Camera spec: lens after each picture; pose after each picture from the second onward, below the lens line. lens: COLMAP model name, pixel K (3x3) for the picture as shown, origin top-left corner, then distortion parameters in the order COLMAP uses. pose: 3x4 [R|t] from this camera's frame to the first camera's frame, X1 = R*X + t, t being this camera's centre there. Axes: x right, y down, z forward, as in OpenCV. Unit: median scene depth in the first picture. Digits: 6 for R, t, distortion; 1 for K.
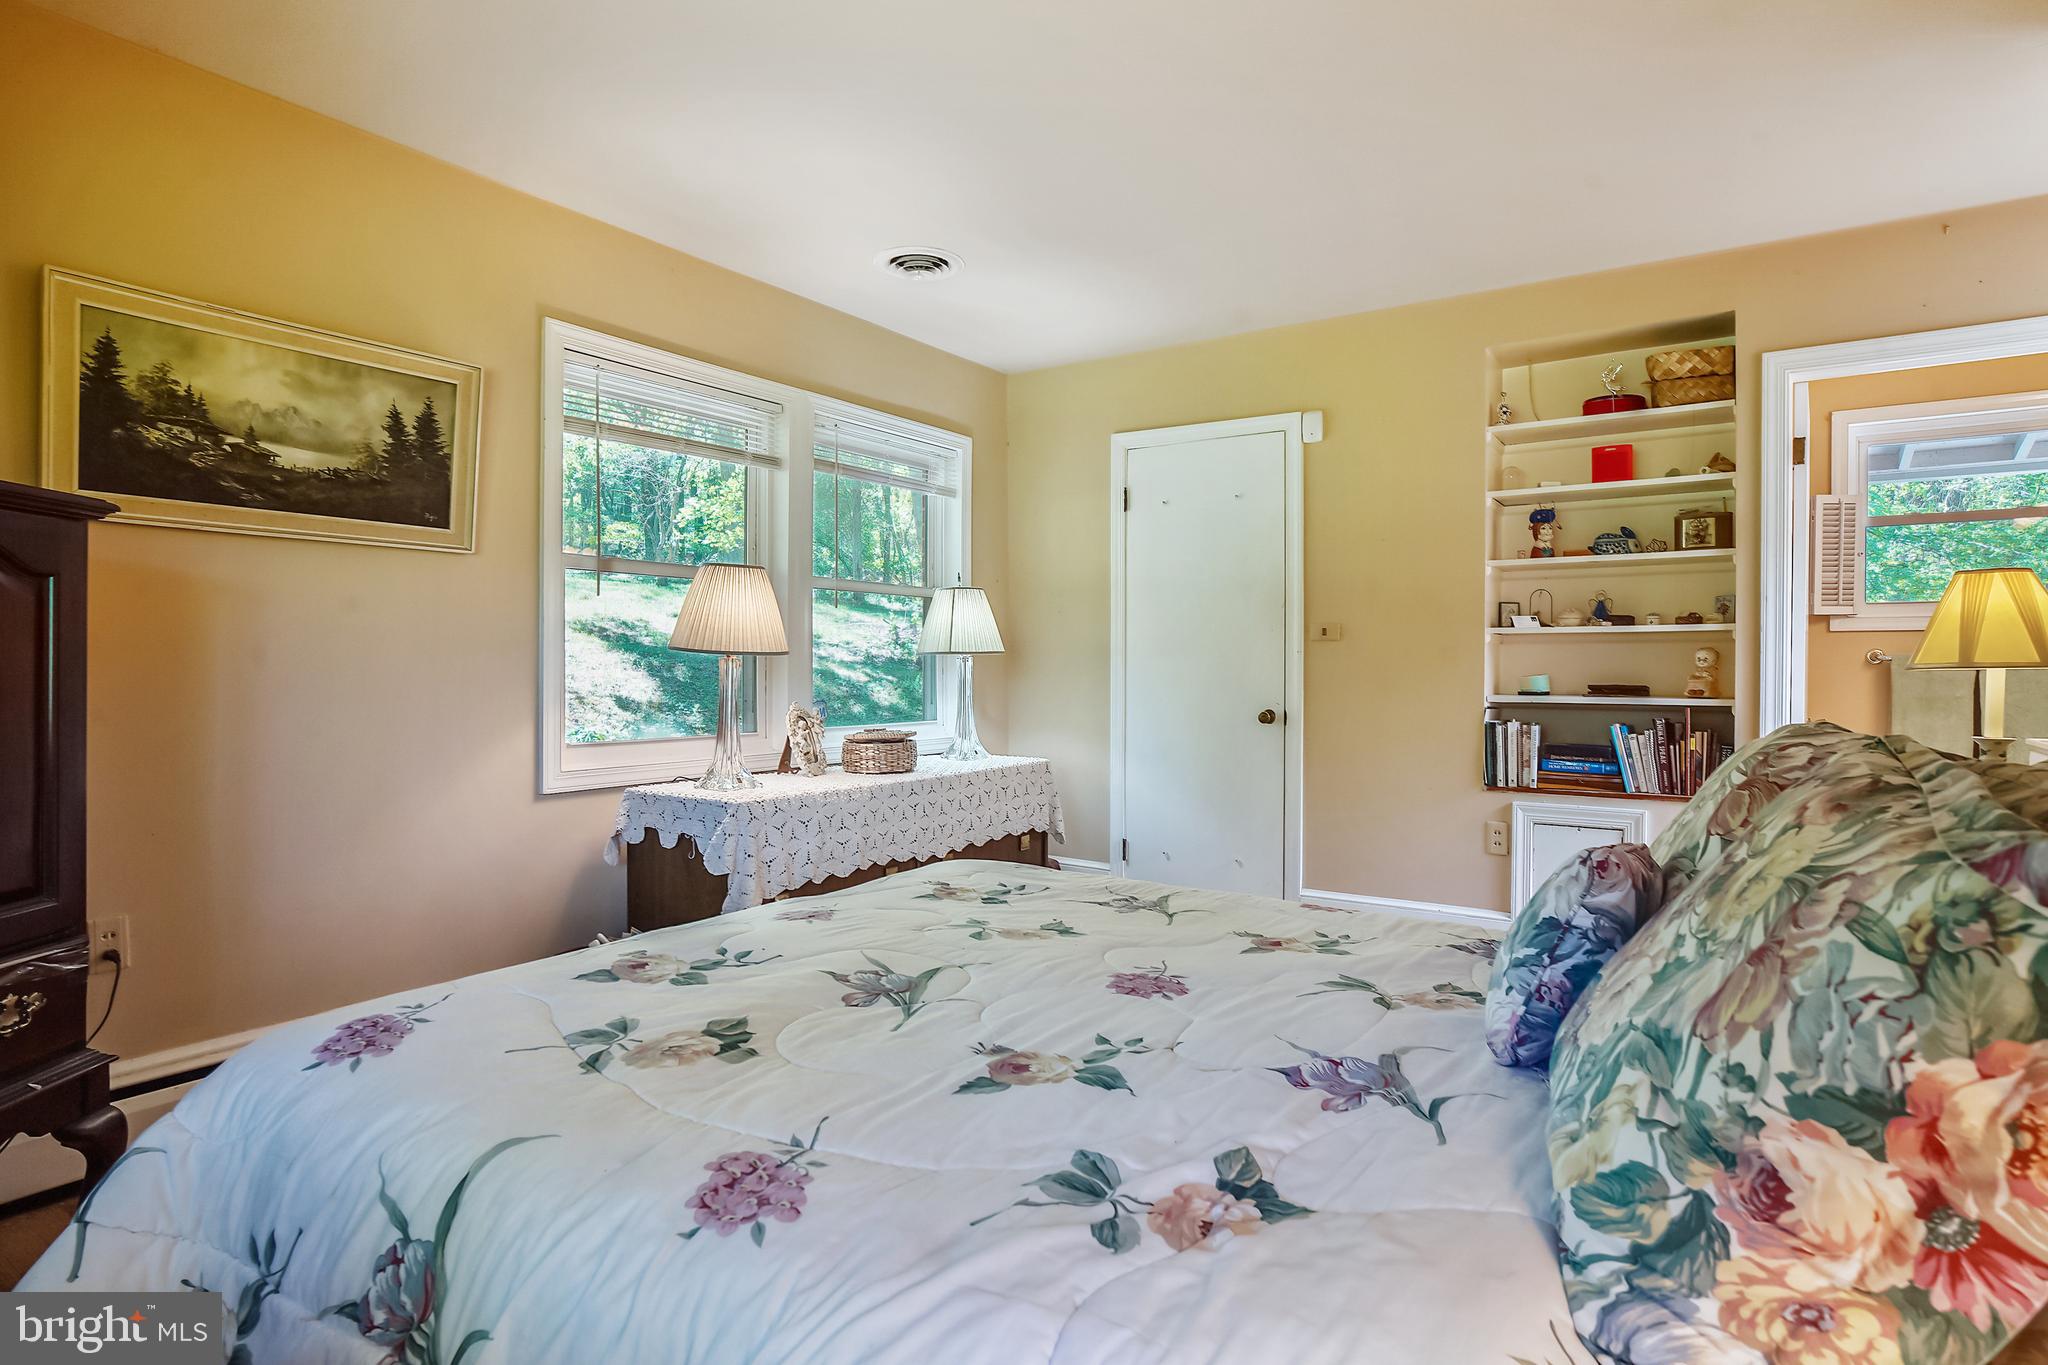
lens RADIAL K [[1087.1, 0, 1054.3], [0, 1087.1, 672.8], [0, 0, 1]] dist [-0.033151, 0.004525]
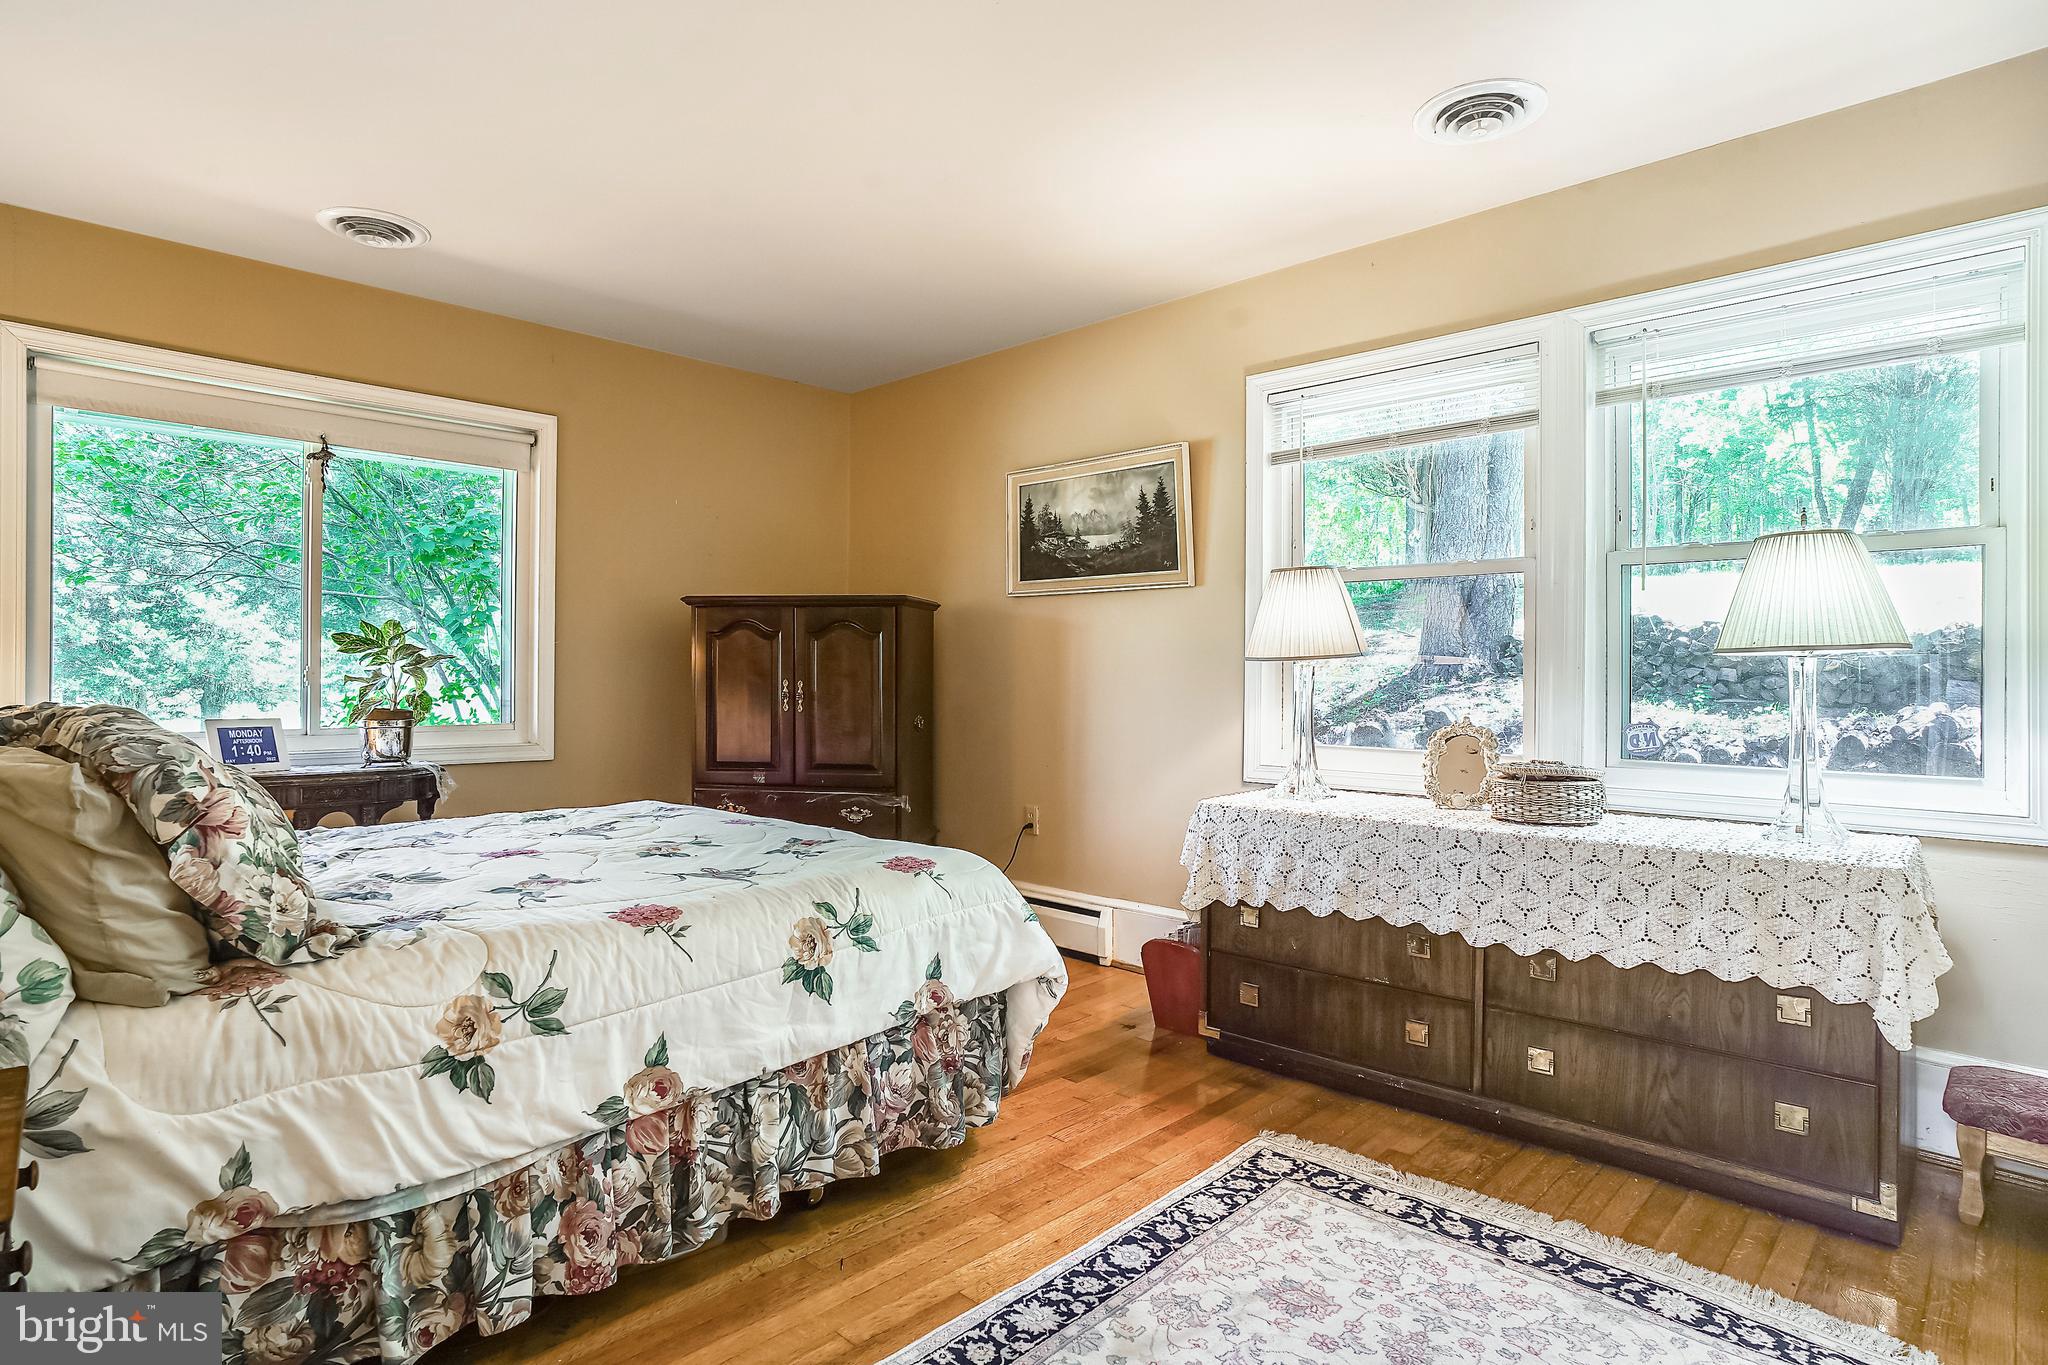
lens RADIAL K [[1087.1, 0, 1022.9], [0, 1087.1, 681.2], [0, 0, 1]] dist [-0.033151, 0.004525]
pose [[-0.183691, 0.003575, -0.982978, 0.614914], [-0.010616, 0.999928, 0.005620, -0.000898], [0.982927, 0.011468, -0.183640, 0.814669]]
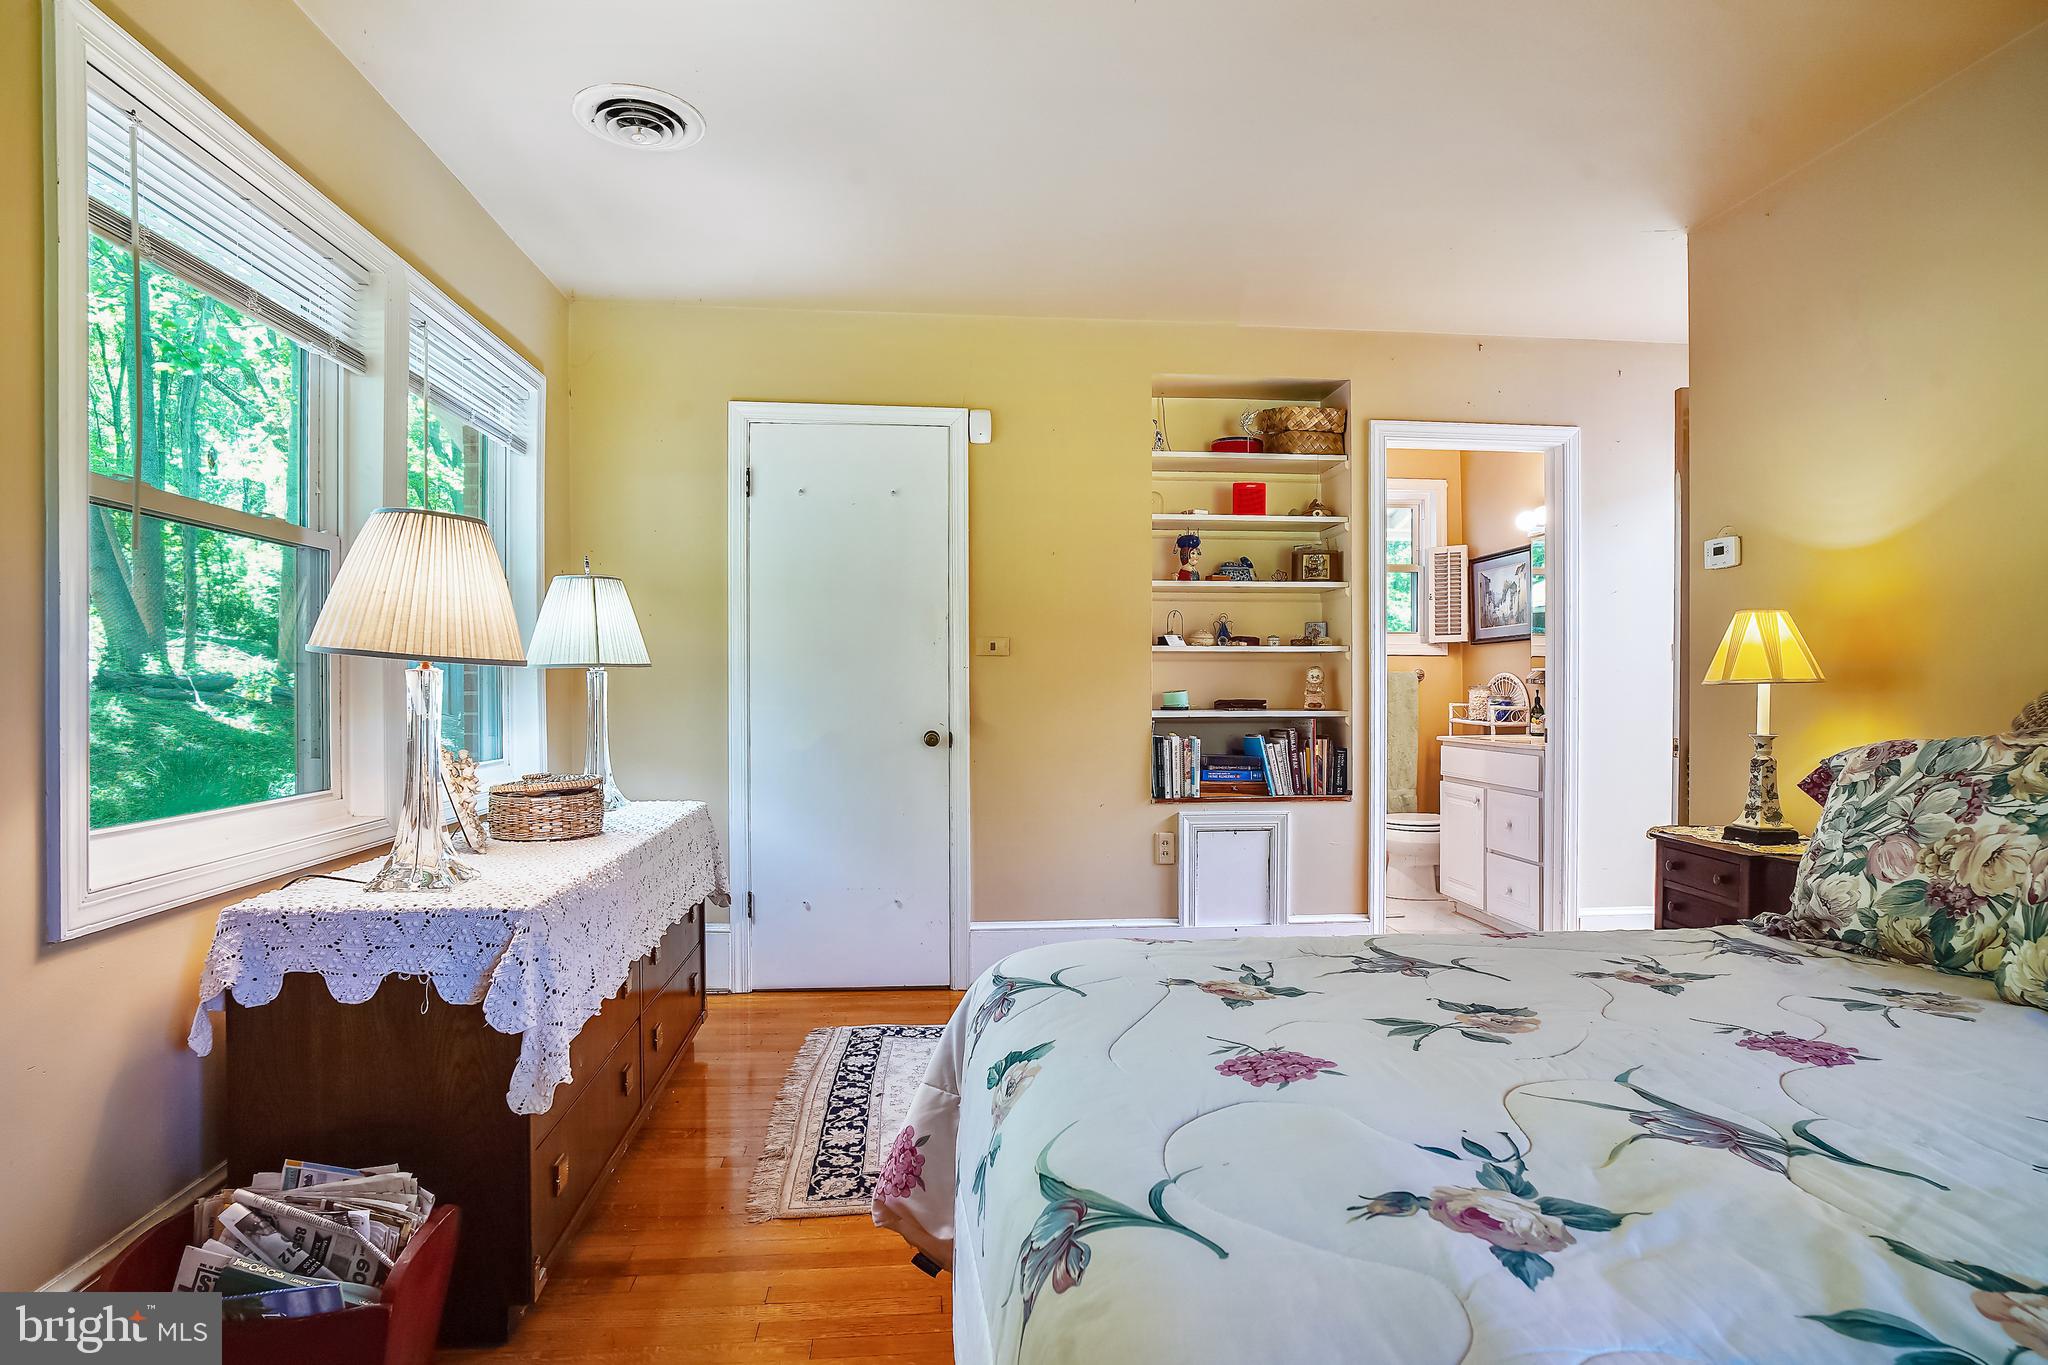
lens RADIAL K [[1087.1, 0, 1021.3], [0, 1087.1, 676.5], [0, 0, 1]] dist [-0.033151, 0.004525]
pose [[0.777553, 0.002968, 0.628811, -0.362631], [0.005323, 0.999922, -0.011302, -0.000934], [-0.628795, 0.012135, 0.777476, 0.283471]]
